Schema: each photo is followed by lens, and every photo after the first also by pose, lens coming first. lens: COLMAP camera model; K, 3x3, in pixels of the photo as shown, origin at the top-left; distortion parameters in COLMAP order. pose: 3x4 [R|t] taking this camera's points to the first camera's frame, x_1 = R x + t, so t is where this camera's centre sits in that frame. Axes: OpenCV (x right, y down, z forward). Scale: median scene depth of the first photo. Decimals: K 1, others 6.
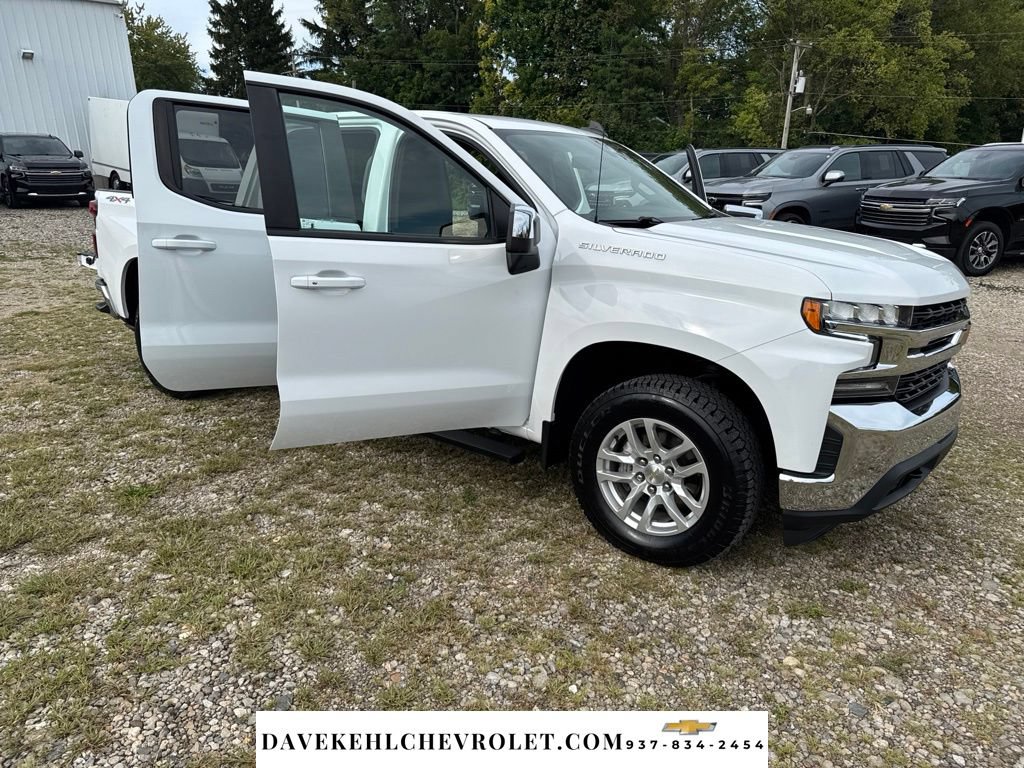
lens RADIAL K [[782.2, 0, 512.0], [0, 782.2, 384.0], [0, 0, 1]] dist [0.025990, -0.039798]
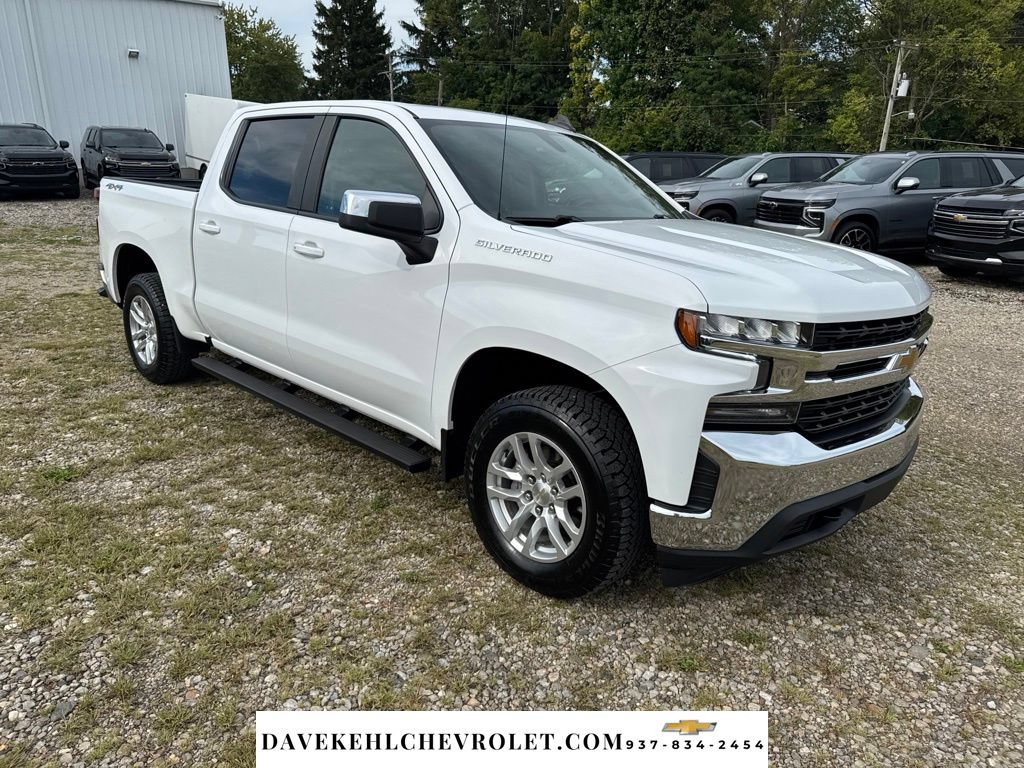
lens RADIAL K [[786.2, 0, 496.2], [0, 786.2, 364.8], [0, 0, 1]] dist [0.026035, -0.039352]
pose [[0.991065, 0.050988, -0.123253, 0.237471], [-0.054047, 0.998305, -0.021600, -0.013469], [0.121943, 0.028068, 0.992140, 0.077100]]
